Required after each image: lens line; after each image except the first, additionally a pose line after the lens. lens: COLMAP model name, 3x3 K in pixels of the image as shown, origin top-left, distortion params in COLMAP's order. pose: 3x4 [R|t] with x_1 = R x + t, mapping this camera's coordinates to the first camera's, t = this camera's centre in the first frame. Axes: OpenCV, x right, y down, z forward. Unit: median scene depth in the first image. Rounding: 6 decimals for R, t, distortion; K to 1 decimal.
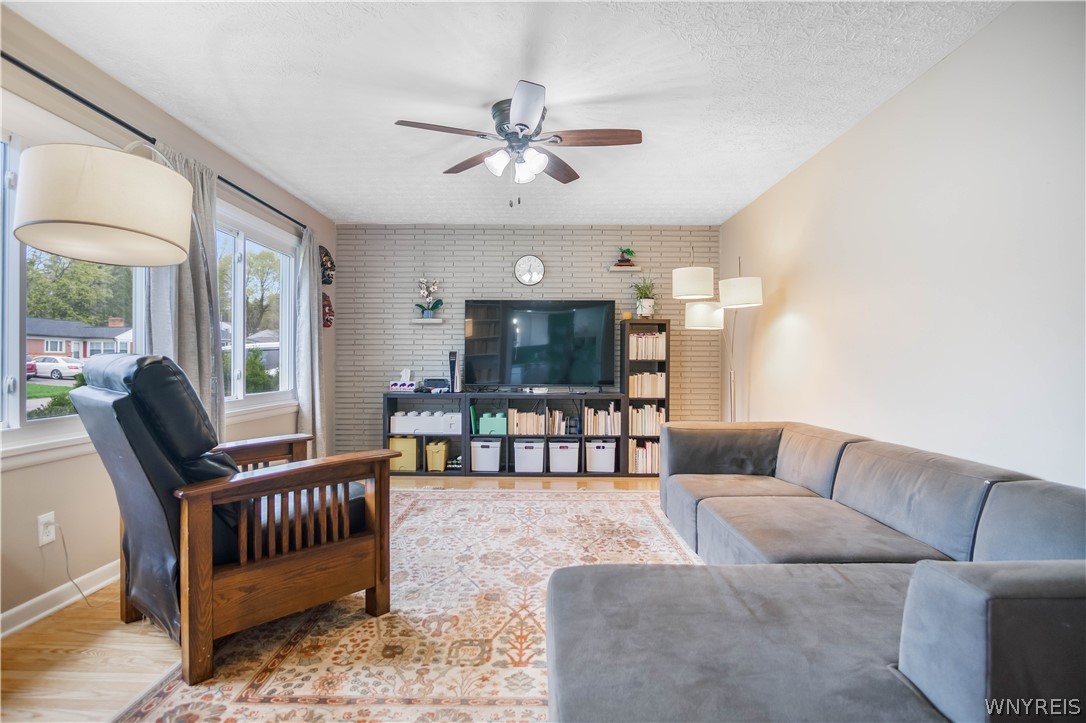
lens RADIAL K [[600.4, 0, 554.2], [0, 600.4, 368.2], [0, 0, 1]] dist [-0.023219, 0.001400]
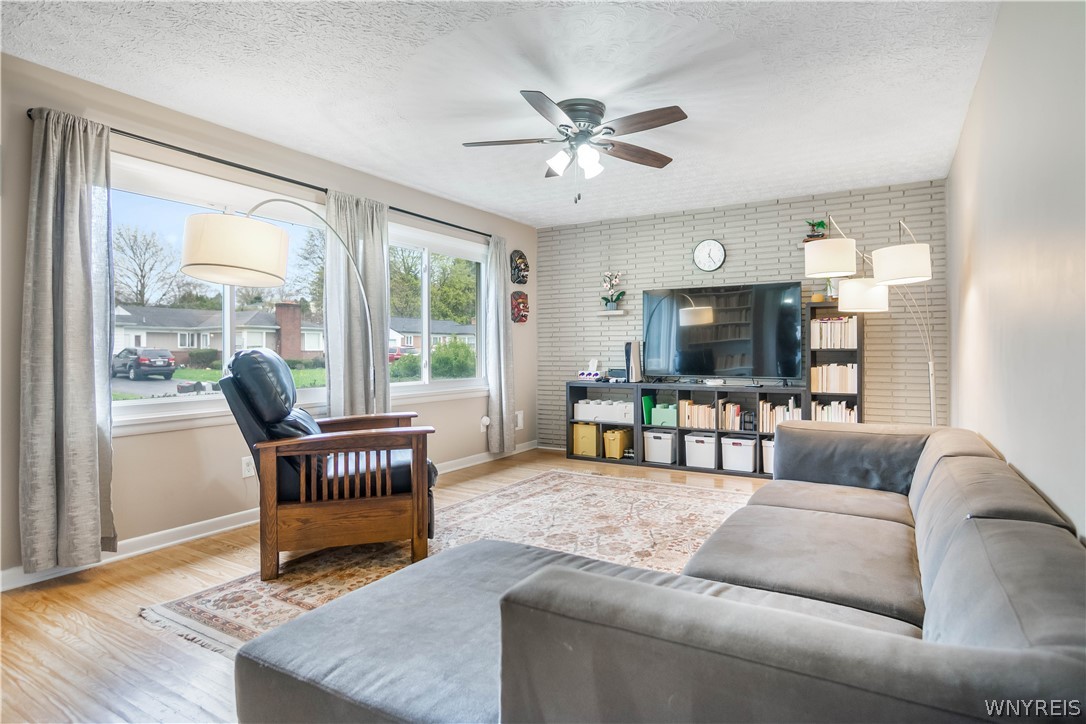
lens RADIAL K [[615.3, 0, 543.0], [0, 615.3, 362.0], [0, 0, 1]] dist [-0.029262, 0.000524]
pose [[0.850530, 0.002795, -0.525919, 0.259732], [0.000135, 0.999985, 0.005532, 0.000053], [0.525926, -0.004776, 0.850517, 0.038030]]
